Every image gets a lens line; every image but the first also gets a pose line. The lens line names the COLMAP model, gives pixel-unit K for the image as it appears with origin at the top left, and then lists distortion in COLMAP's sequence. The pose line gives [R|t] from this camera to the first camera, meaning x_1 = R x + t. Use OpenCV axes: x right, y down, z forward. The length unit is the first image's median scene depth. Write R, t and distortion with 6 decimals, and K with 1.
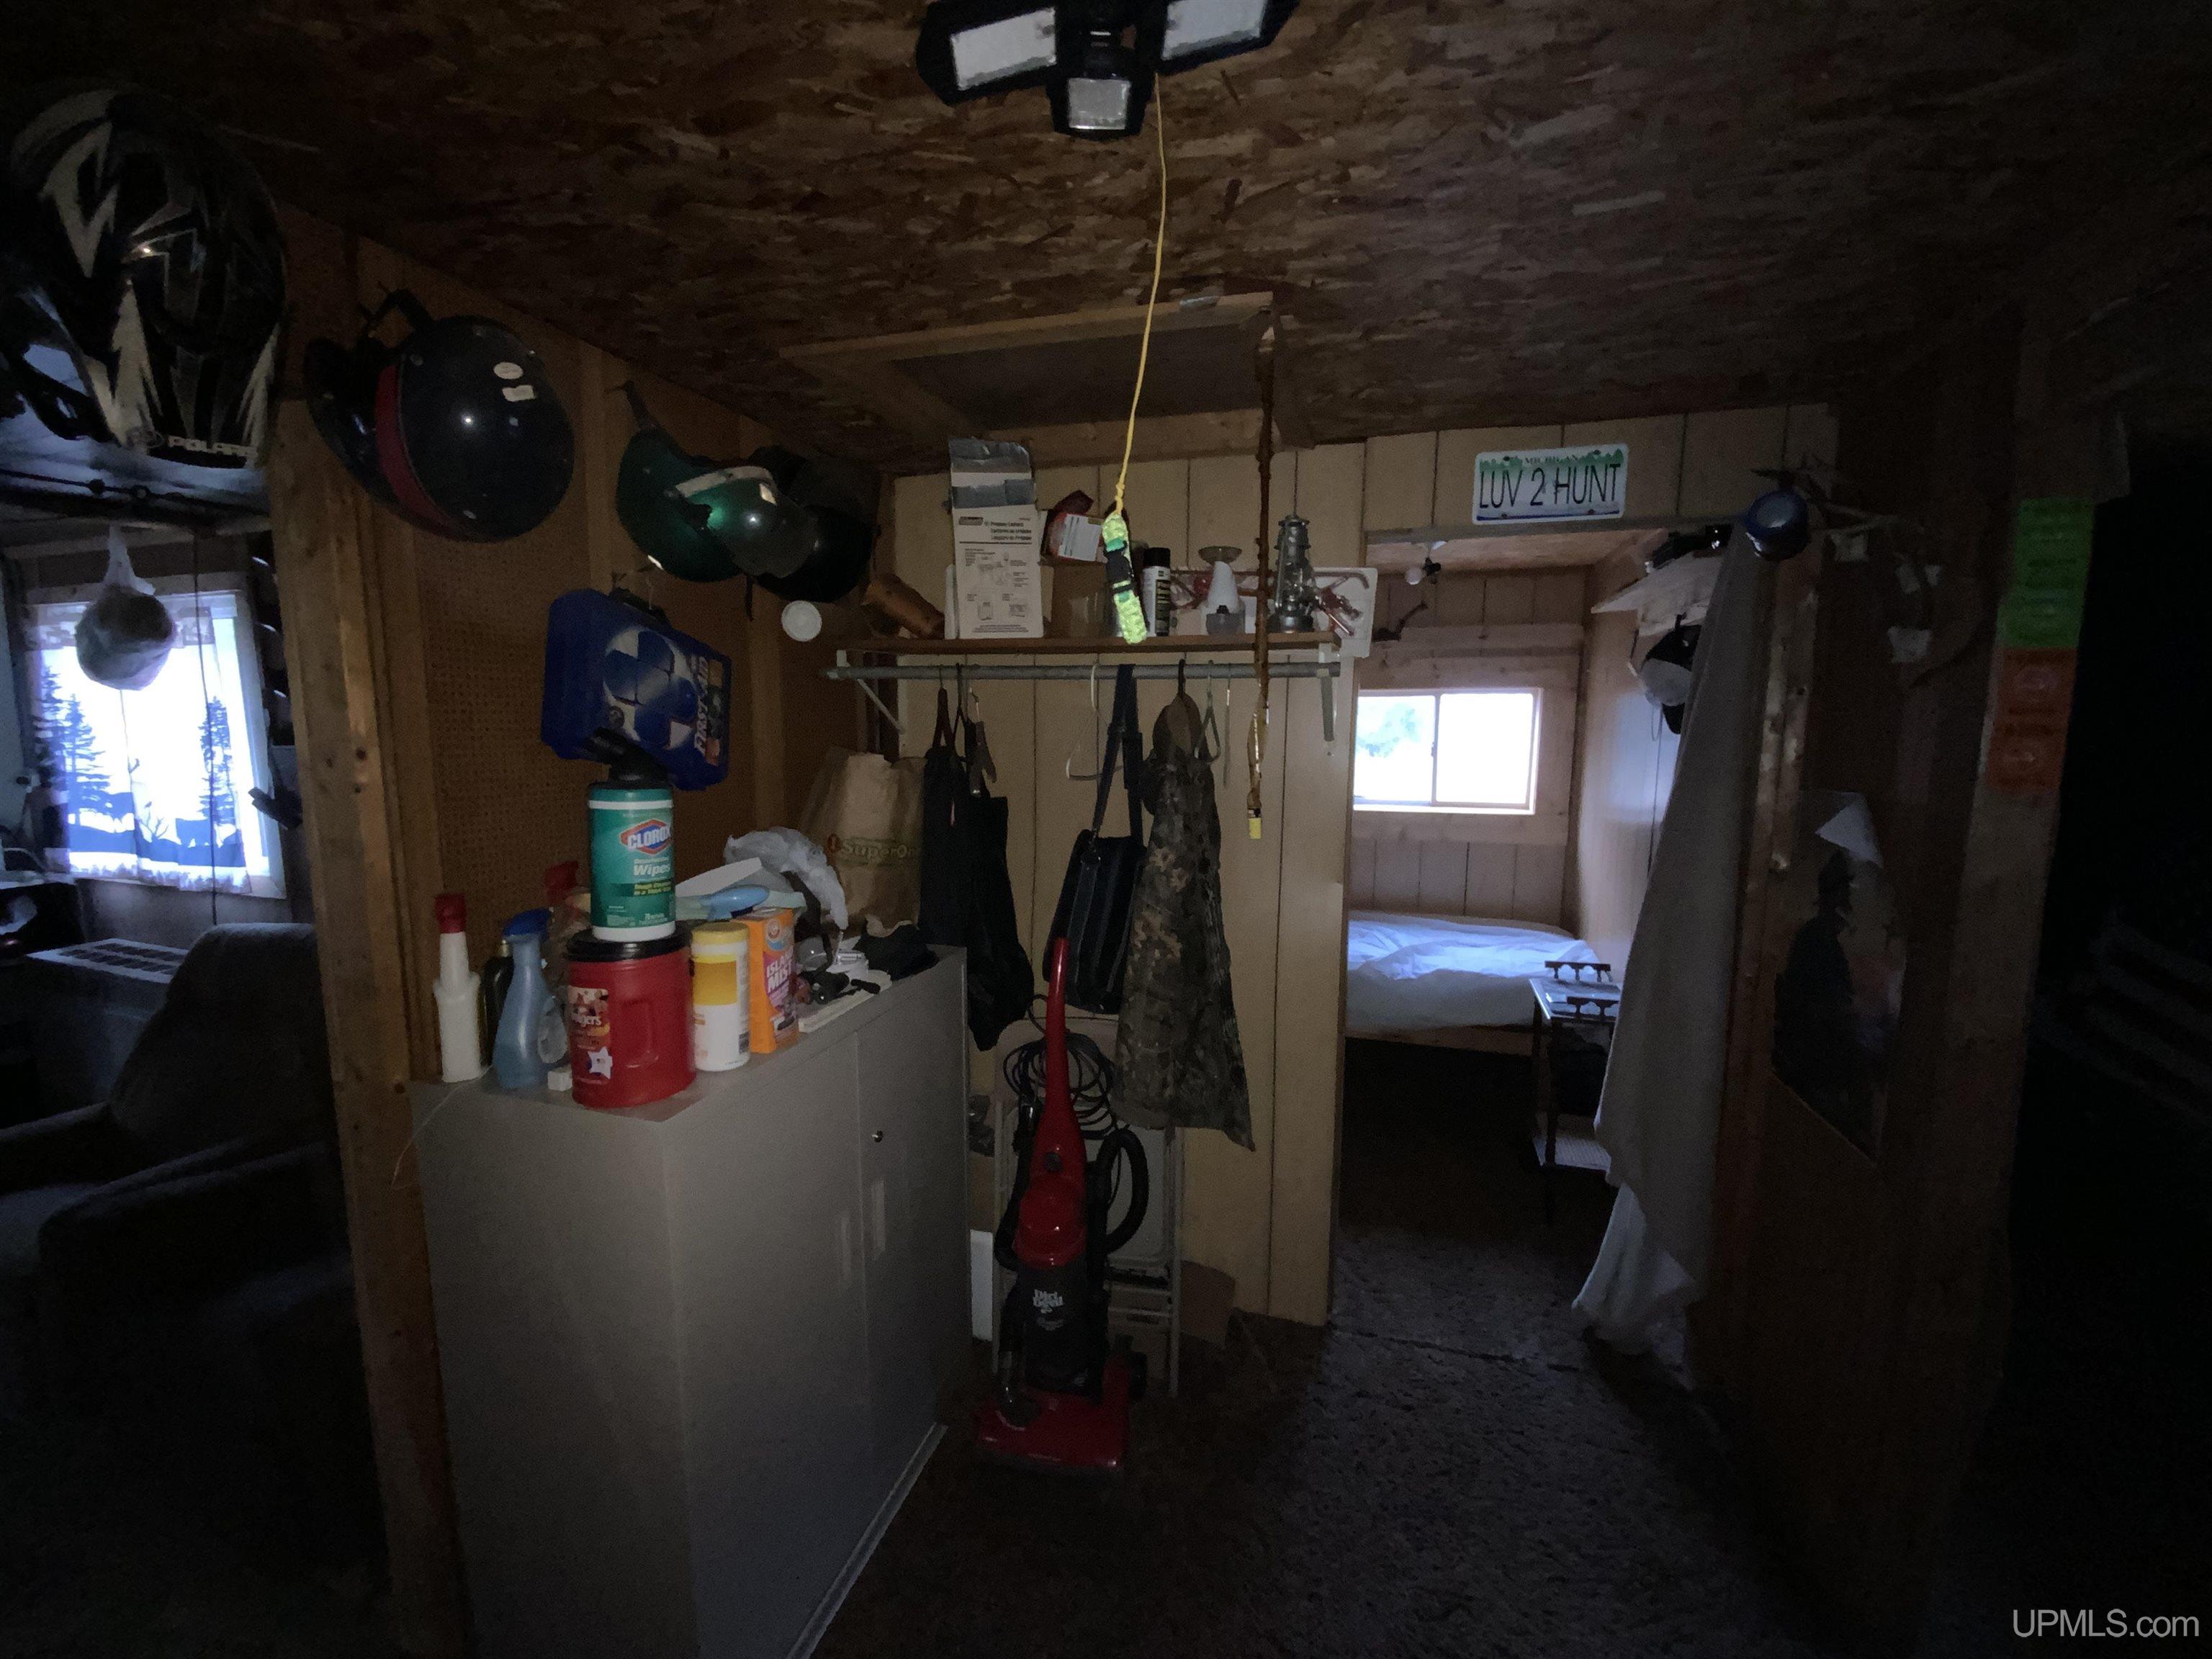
lens RADIAL K [[880.1, 0, 1102.2], [0, 880.1, 826.0], [0, 0, 1]] dist [0.011383, -0.014400]
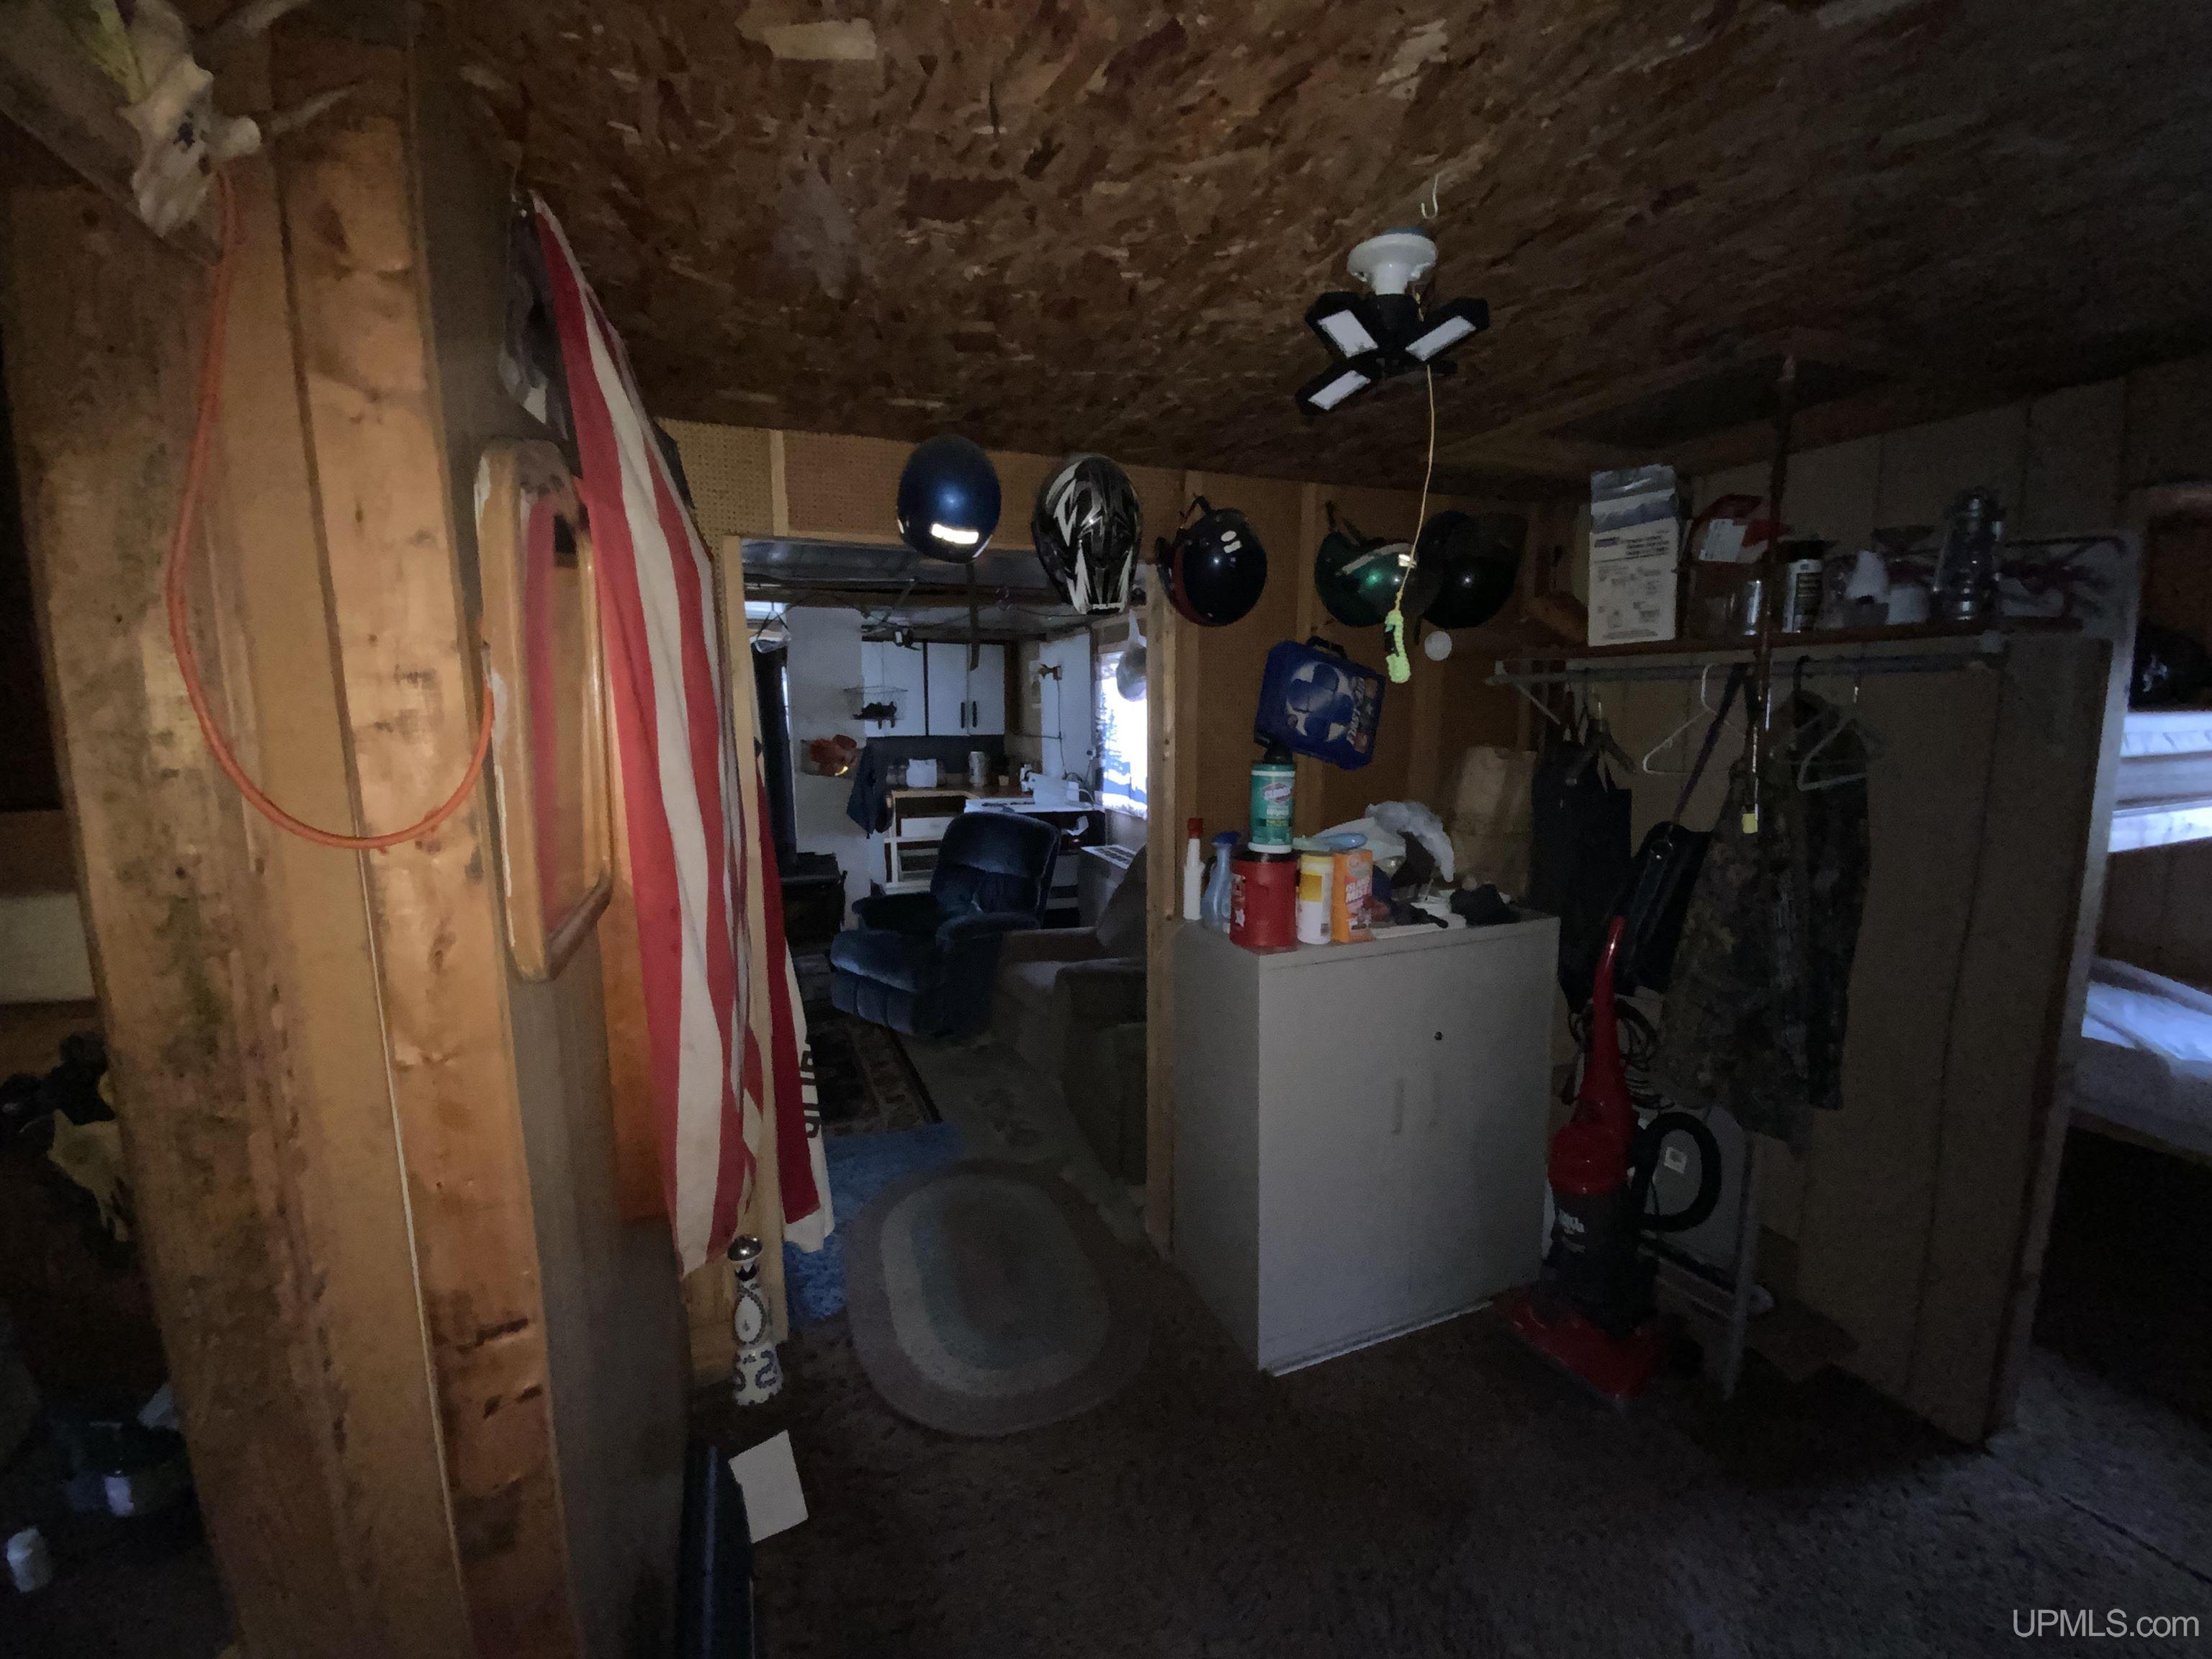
lens RADIAL K [[900.1, 0, 1101.1], [0, 900.1, 841.2], [0, 0, 1]] dist [-0.032225, -0.000403]
pose [[0.609541, 0.100343, -0.786378, 0.475121], [-0.081321, 0.994639, 0.063883, 0.016217], [0.788573, 0.025010, 0.614433, -0.238570]]
